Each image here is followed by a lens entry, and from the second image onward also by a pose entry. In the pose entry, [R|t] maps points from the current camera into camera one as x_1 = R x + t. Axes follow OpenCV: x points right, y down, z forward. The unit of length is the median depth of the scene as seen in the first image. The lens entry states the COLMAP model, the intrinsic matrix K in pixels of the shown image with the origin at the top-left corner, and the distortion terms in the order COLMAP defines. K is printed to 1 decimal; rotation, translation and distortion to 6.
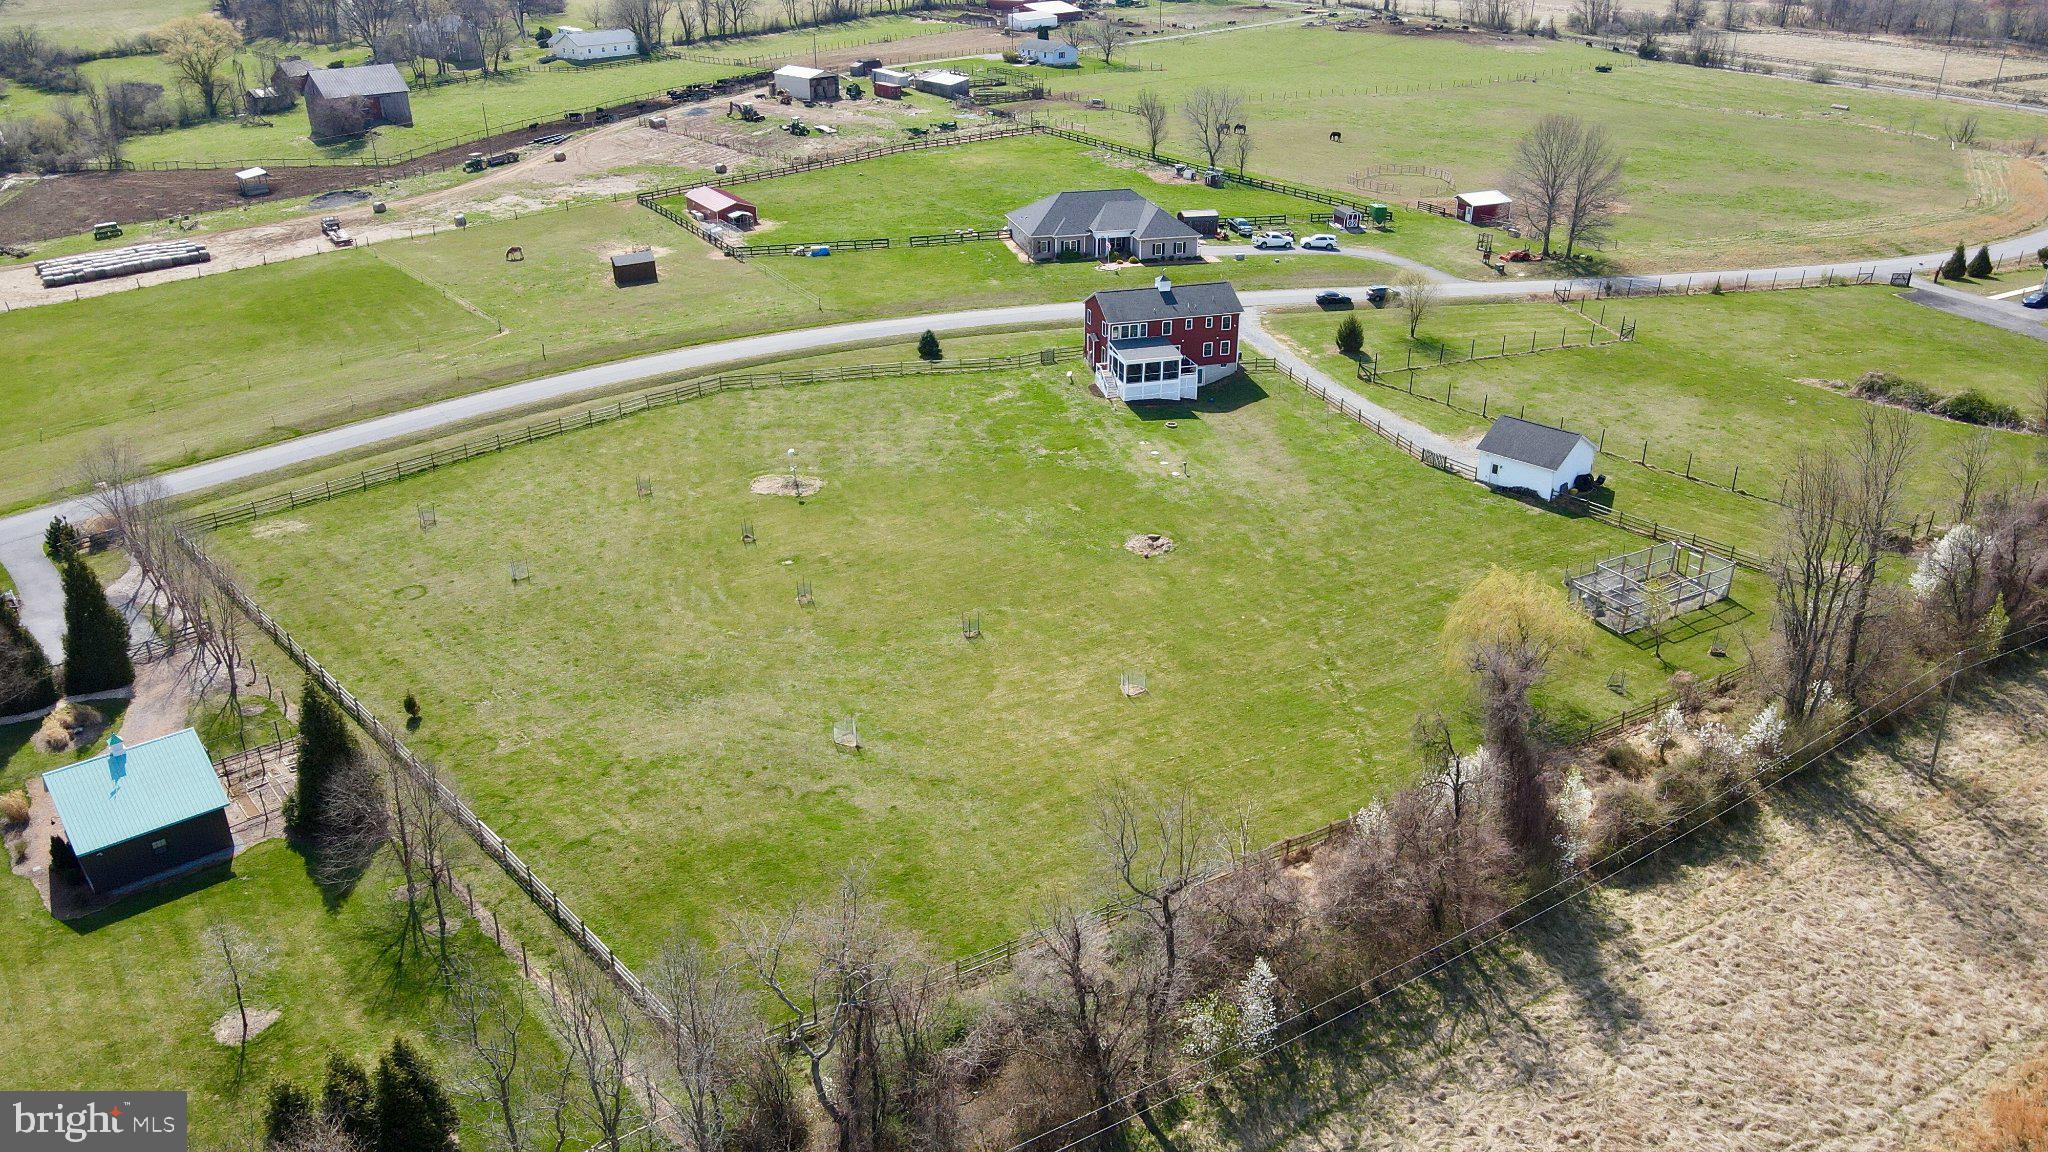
lens RADIAL K [[1535.7, 0, 1024.0], [0, 1535.7, 576.0], [0, 0, 1]] dist [-0.010172, 0.046621]
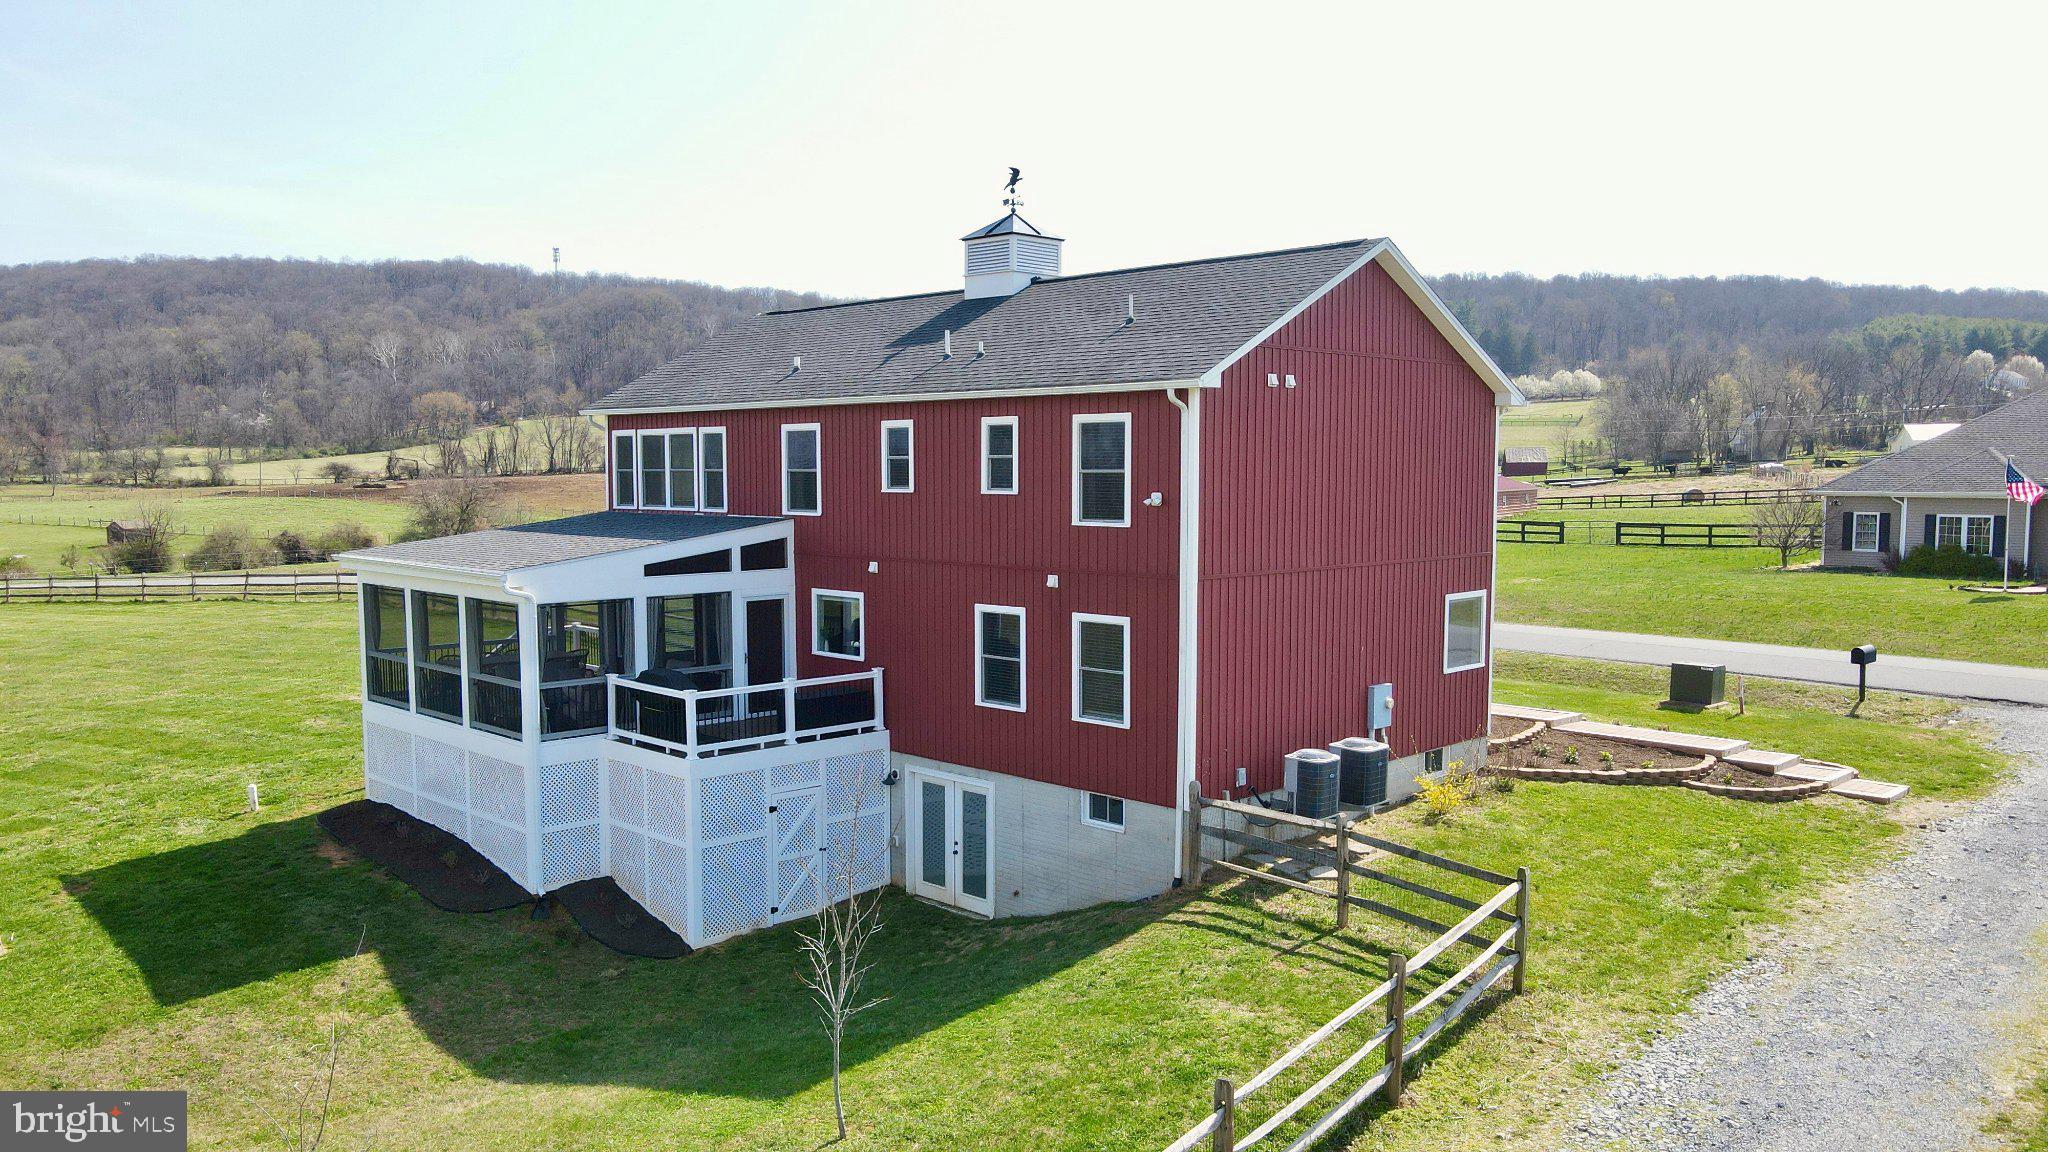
lens RADIAL K [[1517.7, 0, 1014.8], [0, 1517.7, 599.5], [0, 0, 1]] dist [-0.006506, 0.047509]
pose [[0.475529, 0.081646, -0.875903, 0.252873], [-0.373712, 0.920120, -0.117121, -0.144881], [0.796374, 0.383030, 0.468056, 0.990173]]
